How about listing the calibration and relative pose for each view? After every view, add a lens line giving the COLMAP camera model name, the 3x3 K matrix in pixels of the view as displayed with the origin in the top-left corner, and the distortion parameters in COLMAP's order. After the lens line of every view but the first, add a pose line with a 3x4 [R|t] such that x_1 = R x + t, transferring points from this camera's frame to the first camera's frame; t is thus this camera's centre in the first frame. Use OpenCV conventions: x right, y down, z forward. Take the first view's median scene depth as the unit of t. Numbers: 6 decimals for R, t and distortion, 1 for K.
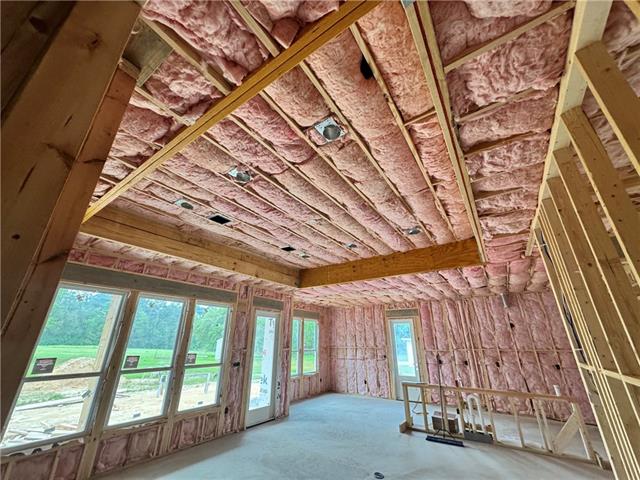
lens RADIAL K [[254.2, 0, 320.5], [0, 254.2, 239.5], [0, 0, 1]] dist [-0.000671, 0.000349]
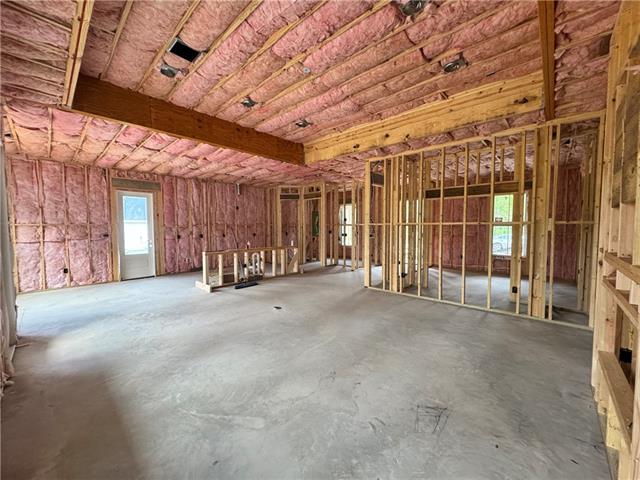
lens RADIAL K [[254.2, 0, 320.9], [0, 254.2, 238.8], [0, 0, 1]] dist [-0.000671, 0.000349]
pose [[0.144159, -0.053872, 0.988087, -0.687164], [-0.364618, 0.925371, 0.103649, 0.262345], [-0.919930, -0.375216, 0.113758, 0.532508]]
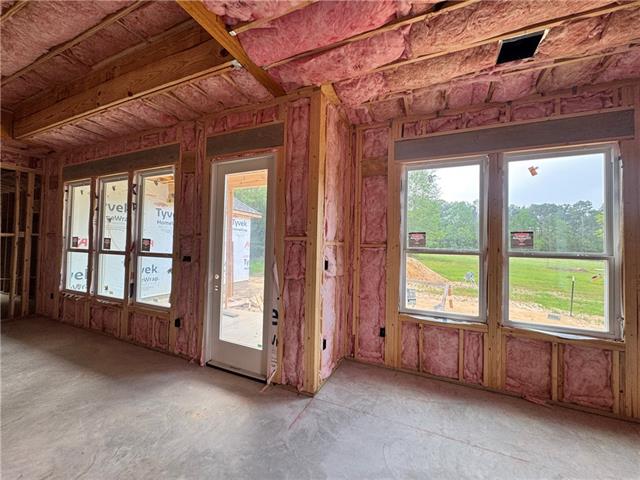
lens RADIAL K [[254.2, 0, 321.0], [0, 254.2, 238.6], [0, 0, 1]] dist [-0.000671, 0.000349]
pose [[0.180027, -0.022643, -0.983401, 0.323249], [0.344195, 0.937984, 0.041413, 0.568486], [0.921477, -0.345937, 0.176656, 1.282536]]
